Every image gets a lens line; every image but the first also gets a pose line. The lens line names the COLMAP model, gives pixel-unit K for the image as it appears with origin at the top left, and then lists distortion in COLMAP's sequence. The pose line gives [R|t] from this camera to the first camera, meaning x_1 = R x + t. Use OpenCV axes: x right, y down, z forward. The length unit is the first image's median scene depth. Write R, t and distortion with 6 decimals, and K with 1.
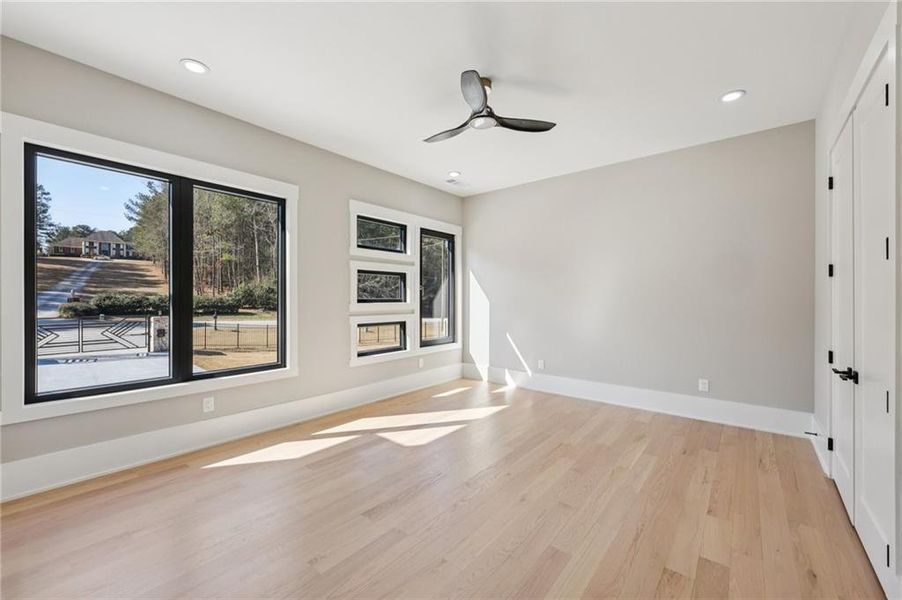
lens RADIAL K [[363.8, 0, 448.9], [0, 363.8, 298.7], [0, 0, 1]] dist [0.001159, 0.000049]
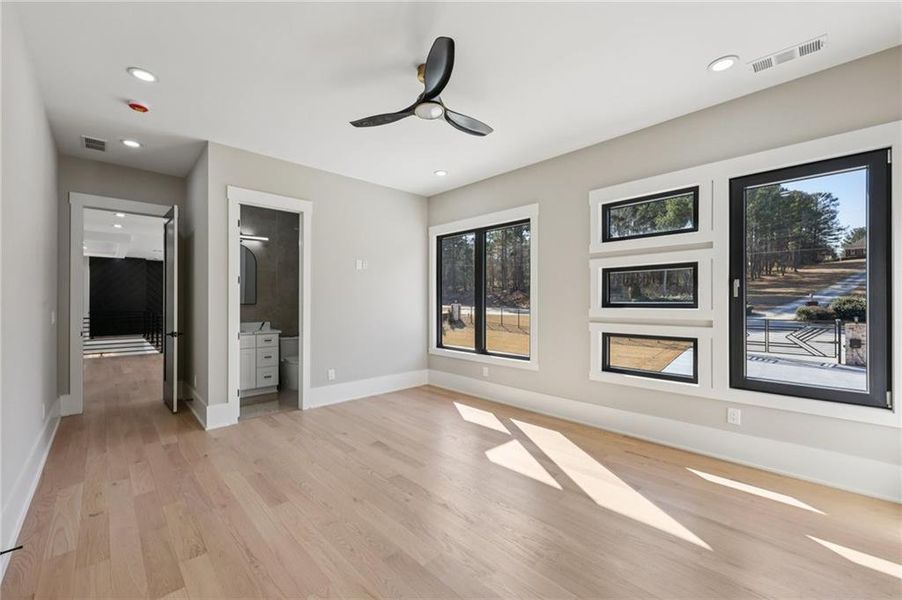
lens RADIAL K [[365.9, 0, 451.0], [0, 365.9, 300.0], [0, 0, 1]] dist [-0.000702, -0.000127]
pose [[-0.115970, -0.006048, -0.993234, 0.169564], [-0.000470, 0.999982, -0.006034, -0.000280], [0.993253, -0.000232, -0.115971, 0.196762]]
